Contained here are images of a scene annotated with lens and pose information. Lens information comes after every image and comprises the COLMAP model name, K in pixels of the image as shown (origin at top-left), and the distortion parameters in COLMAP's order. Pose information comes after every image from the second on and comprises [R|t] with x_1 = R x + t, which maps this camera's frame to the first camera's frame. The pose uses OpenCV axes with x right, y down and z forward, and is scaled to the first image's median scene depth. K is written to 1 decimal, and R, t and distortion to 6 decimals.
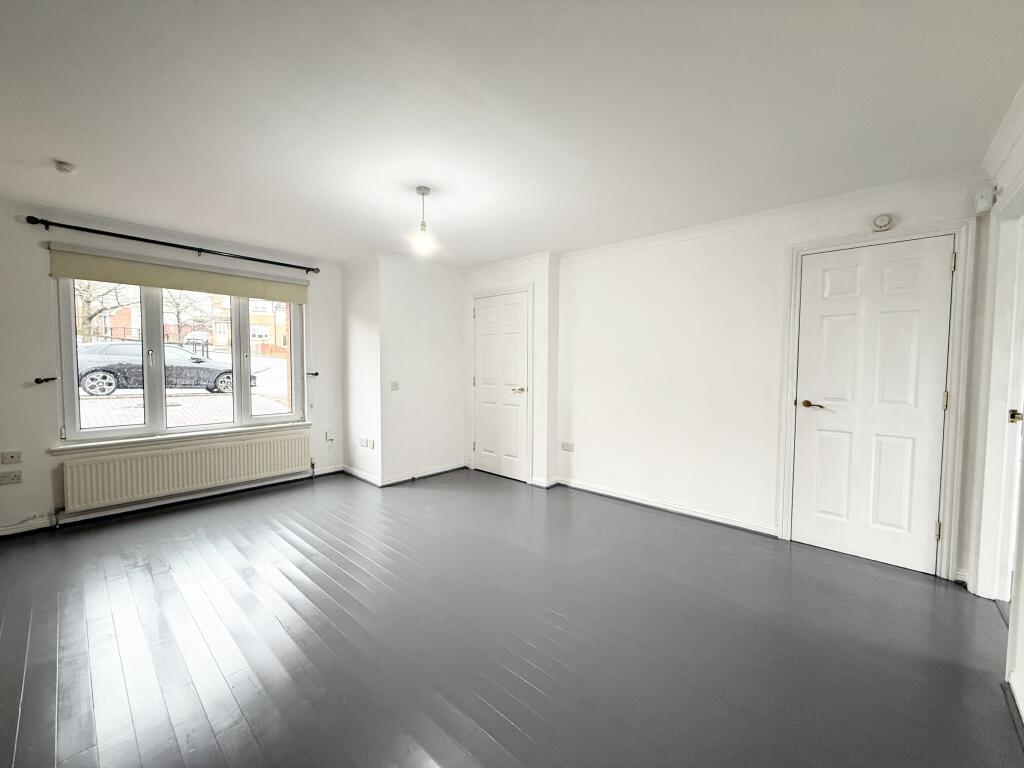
lens RADIAL K [[406.1, 0, 512.0], [0, 406.1, 384.0], [0, 0, 1]] dist [0.000315, 0.000049]
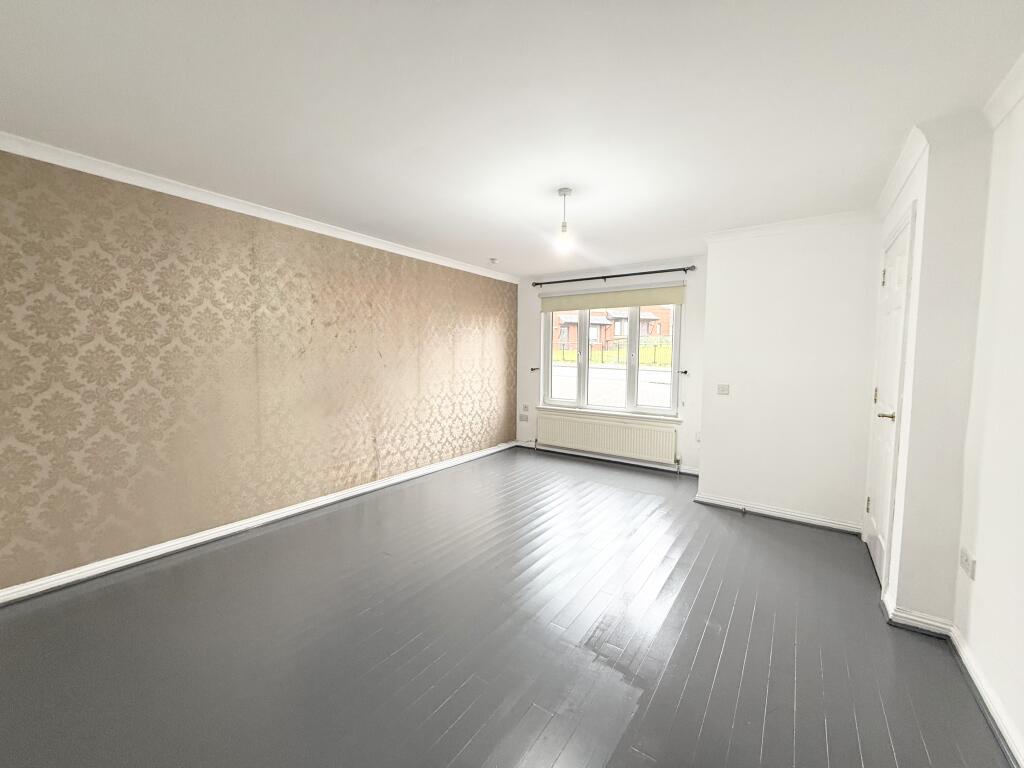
lens RADIAL K [[410.7, 0, 512.0], [0, 410.7, 384.0], [0, 0, 1]] dist [-0.000140, -0.000019]
pose [[0.123134, 0.063553, -0.990353, 0.520132], [-0.058233, 0.996690, 0.056719, -0.031445], [0.990680, 0.050687, 0.126427, 0.489043]]
